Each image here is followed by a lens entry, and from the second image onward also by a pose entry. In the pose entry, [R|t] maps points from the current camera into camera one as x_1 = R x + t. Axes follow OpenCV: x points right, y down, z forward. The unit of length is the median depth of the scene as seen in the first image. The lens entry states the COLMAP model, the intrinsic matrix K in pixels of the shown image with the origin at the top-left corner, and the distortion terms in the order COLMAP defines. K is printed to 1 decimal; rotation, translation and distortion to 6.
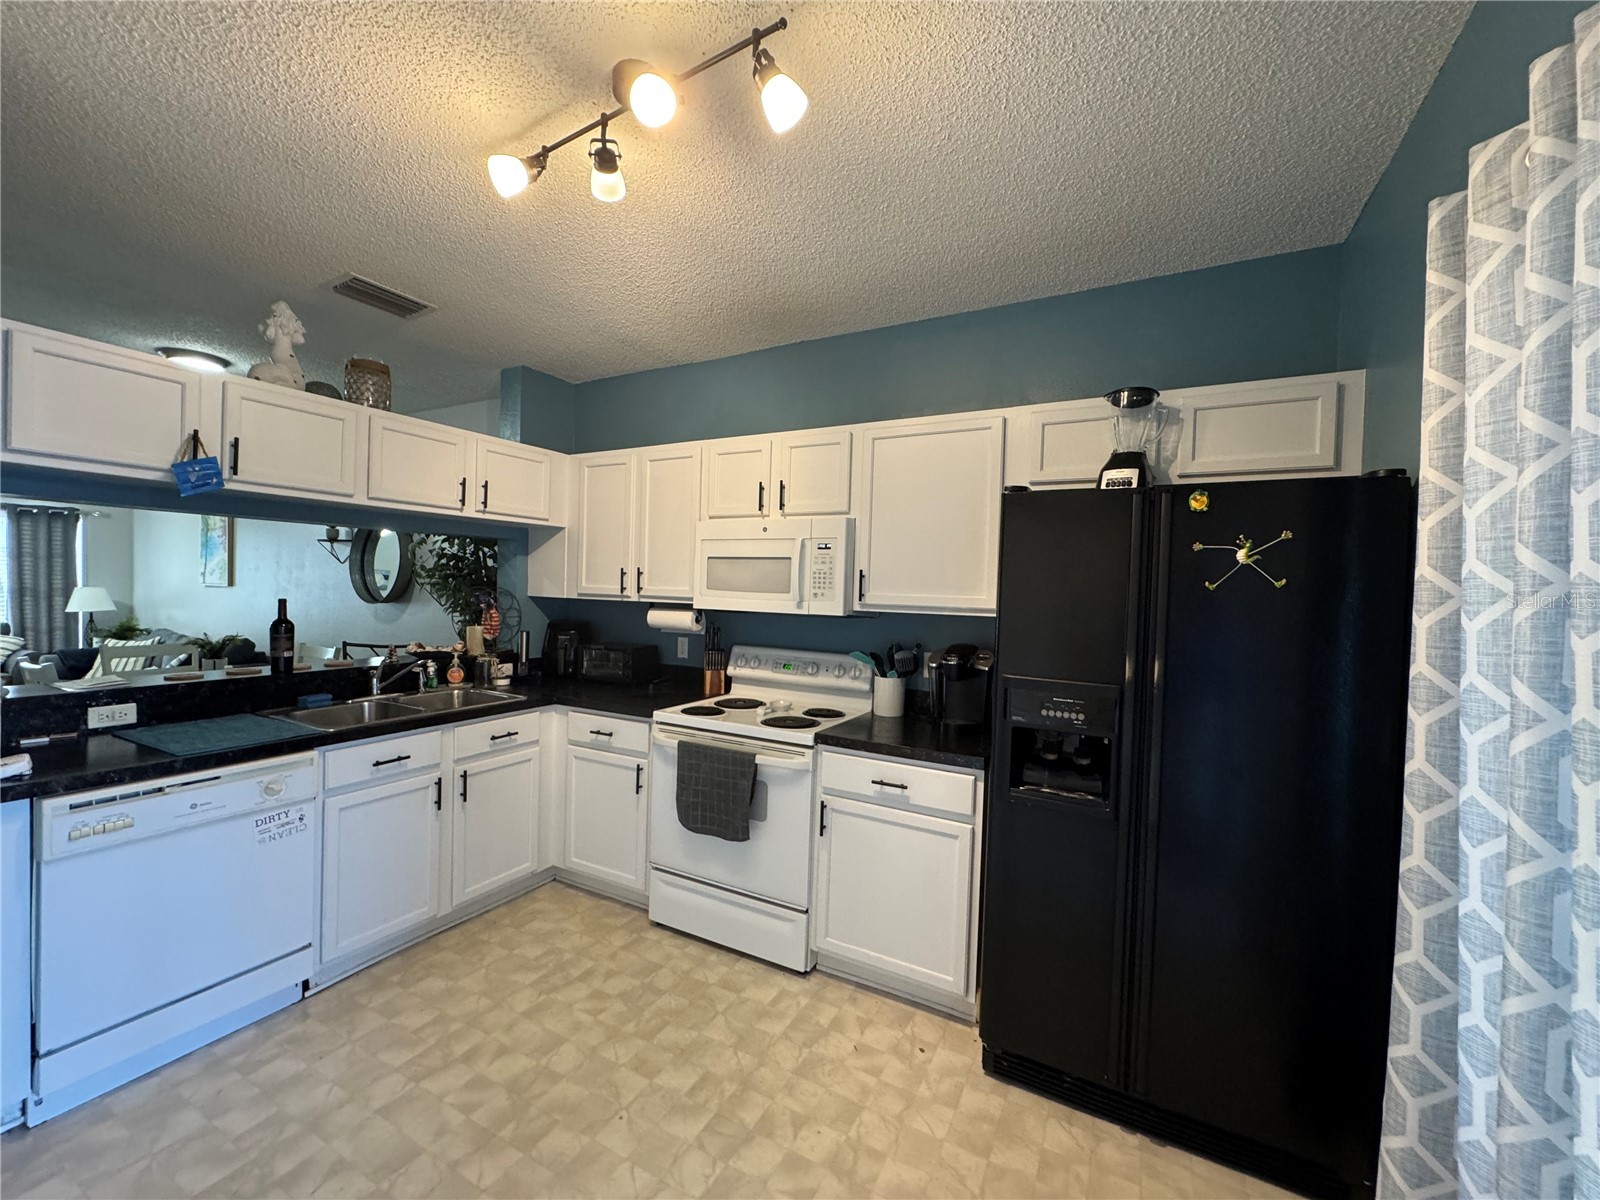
lens RADIAL K [[637.8, 0, 800.4], [0, 637.8, 595.1], [0, 0, 1]] dist [0.002052, -0.000089]
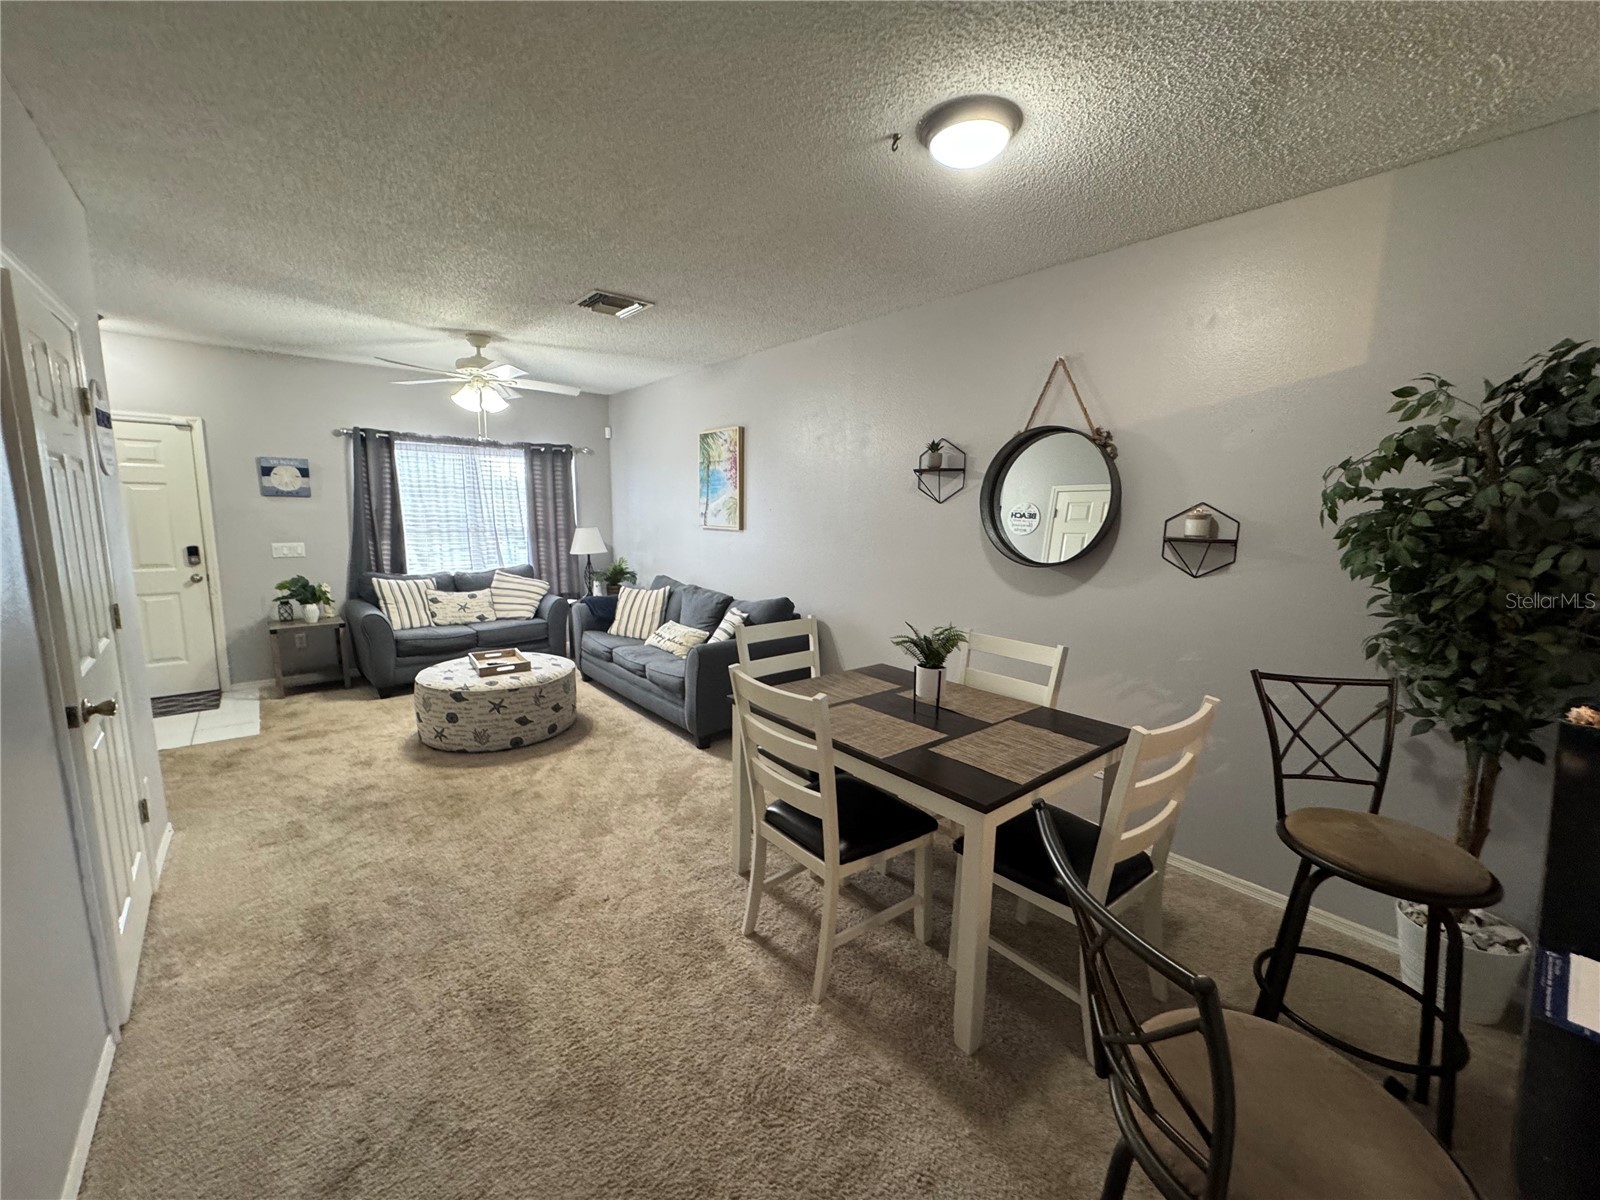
lens RADIAL K [[637.8, 0, 799.2], [0, 637.8, 601.9], [0, 0, 1]] dist [0.002052, -0.000089]
pose [[0.929715, 0.046396, -0.365345, -0.510447], [-0.000100, 0.992065, 0.125728, -0.025706], [0.368279, -0.116854, 0.922342, 0.242357]]
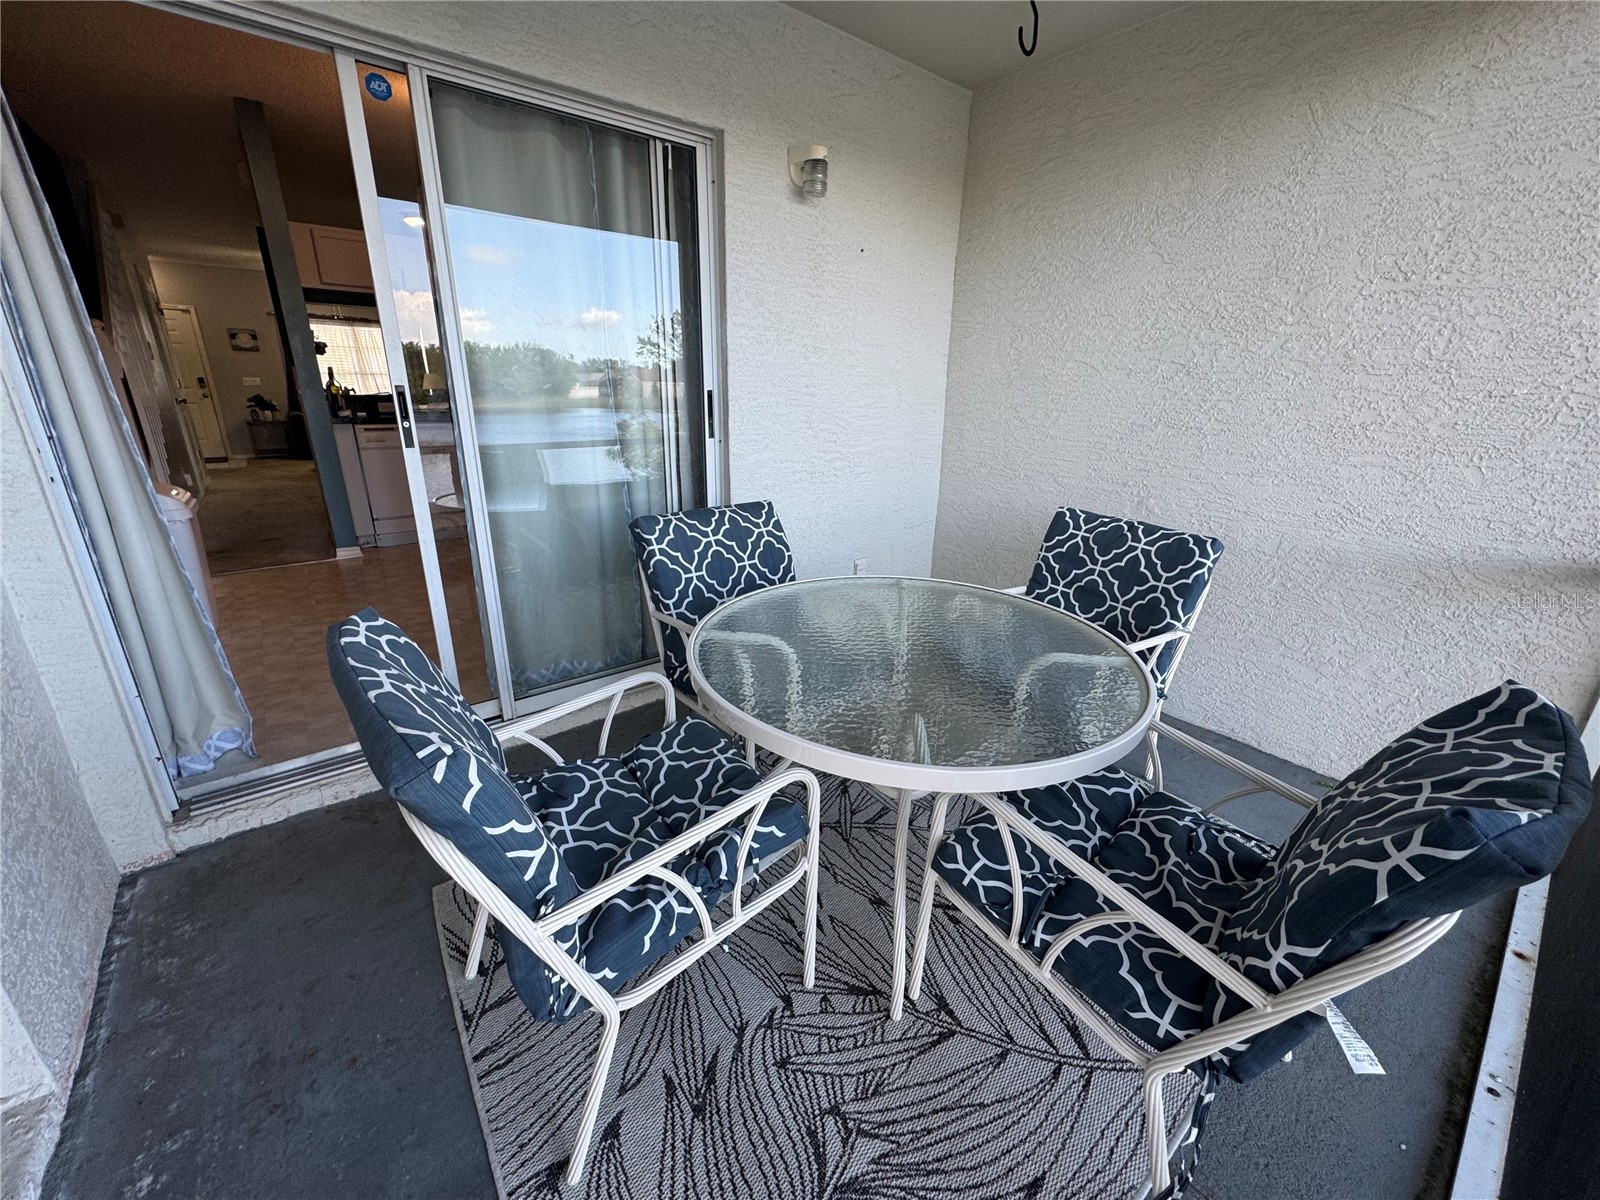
lens RADIAL K [[637.8, 0, 802.1], [0, 637.8, 601.4], [0, 0, 1]] dist [0.002052, -0.000089]
pose [[0.920553, 0.119622, -0.371851, 0.461750], [-0.001900, 0.953315, 0.301972, 0.052963], [0.390614, -0.277275, 0.877804, -0.227858]]
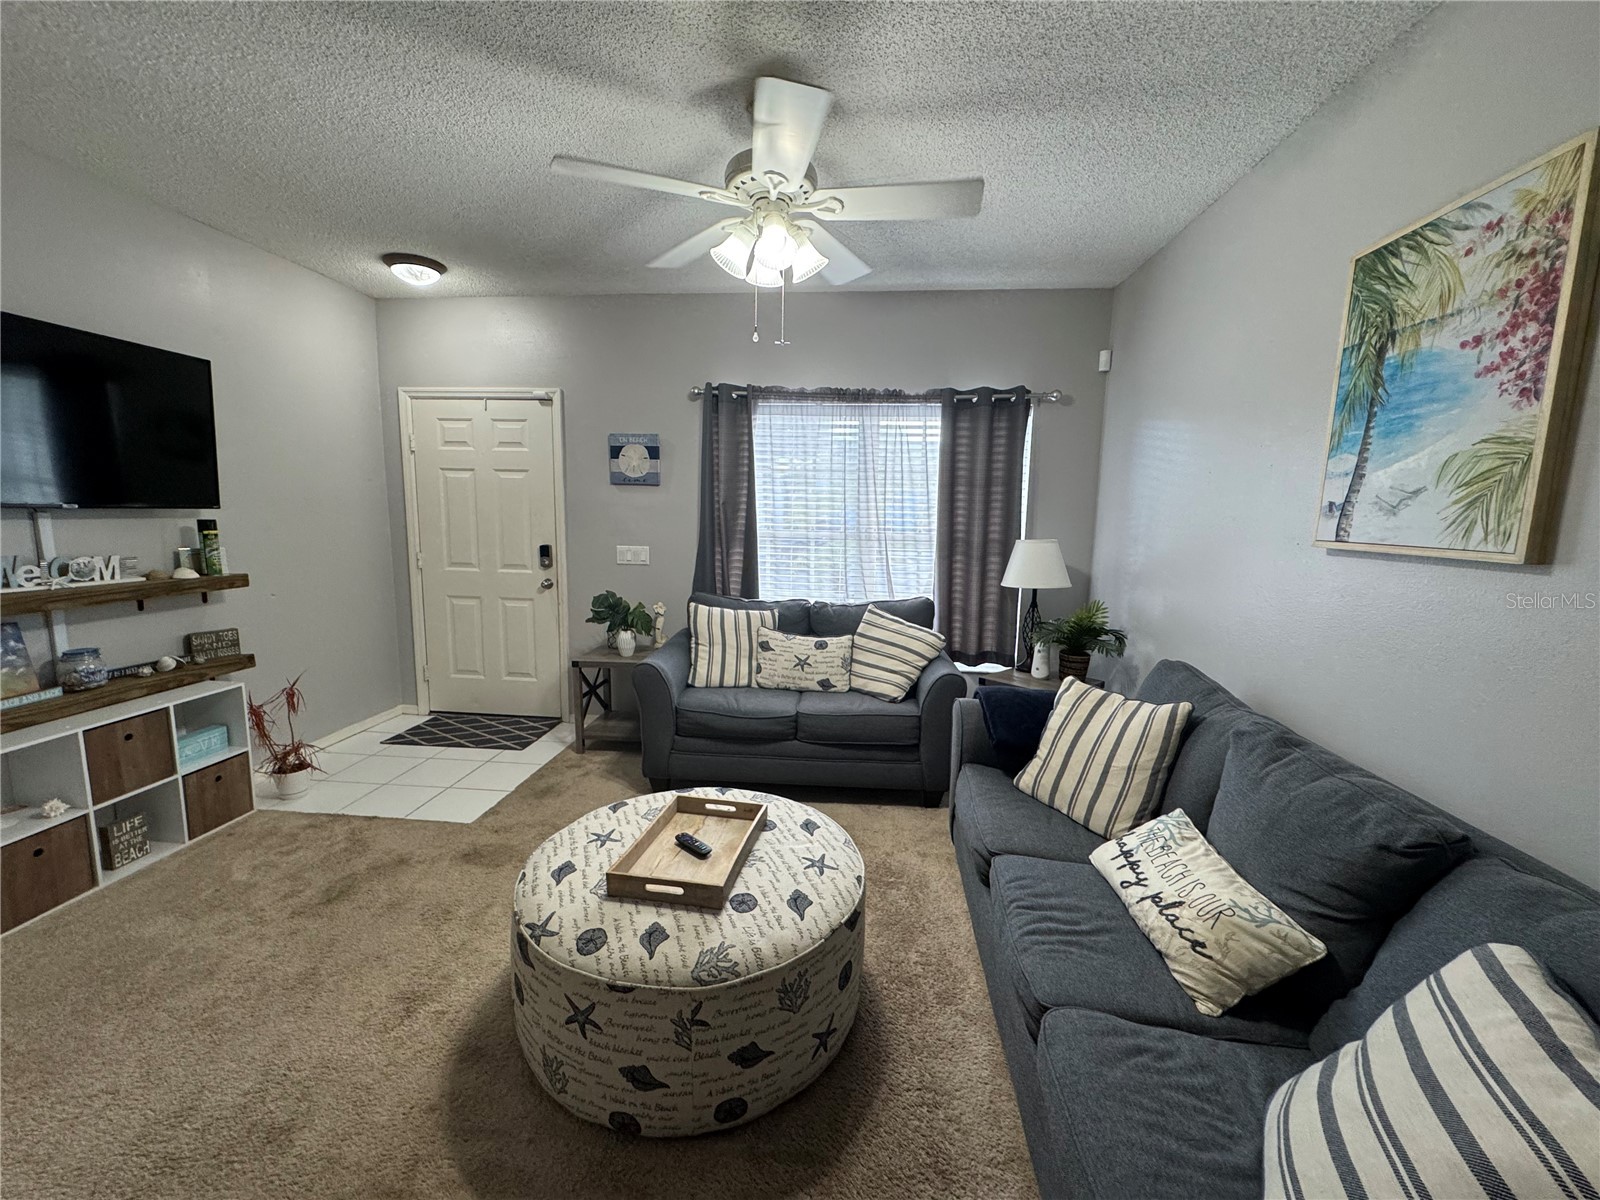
lens RADIAL K [[637.8, 0, 802.2], [0, 637.8, 599.5], [0, 0, 1]] dist [0.002052, -0.000089]
pose [[0.394966, 0.113773, -0.911623, -0.796306], [-0.025179, 0.993270, 0.113054, -0.020172], [0.918350, -0.021699, 0.395173, 0.696153]]
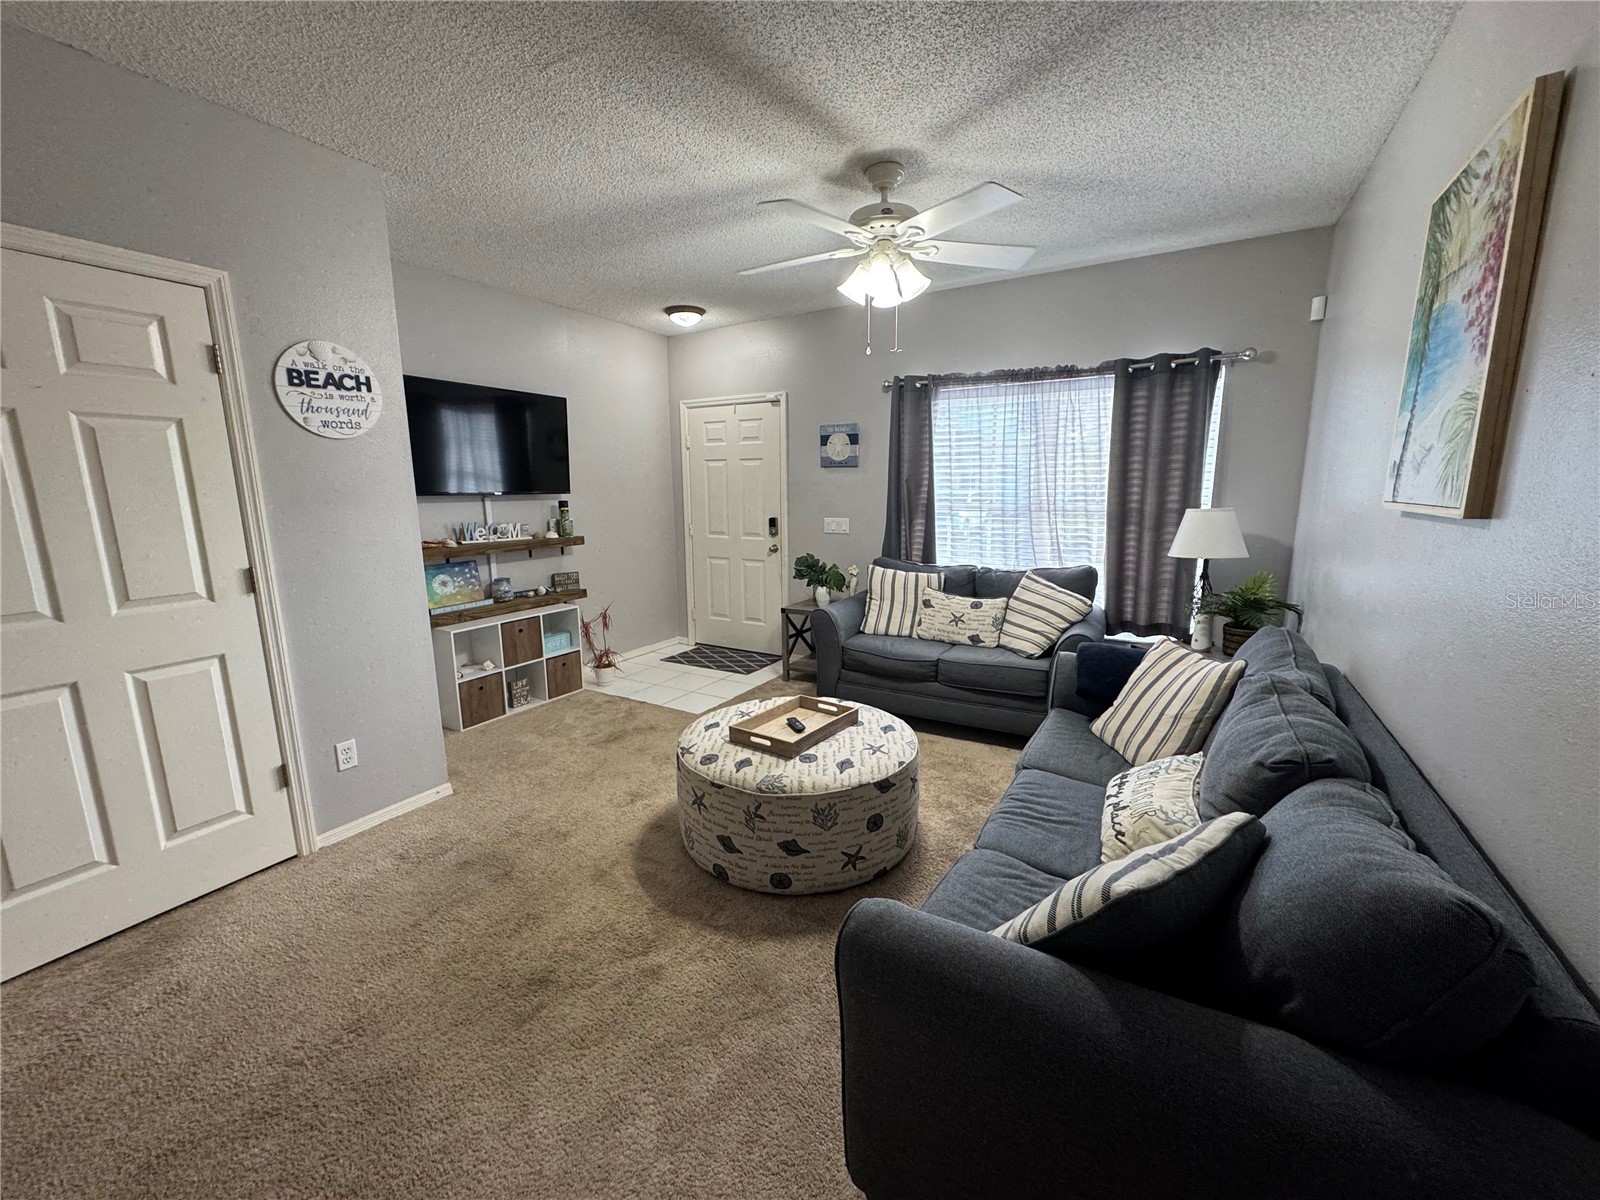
lens RADIAL K [[637.8, 0, 802.1], [0, 637.8, 601.4], [0, 0, 1]] dist [0.002052, -0.000089]
pose [[-0.035178, 0.156733, -0.987014, -0.669303], [-0.009936, 0.987522, 0.157168, -0.018050], [0.999332, 0.015336, -0.033182, 0.783138]]
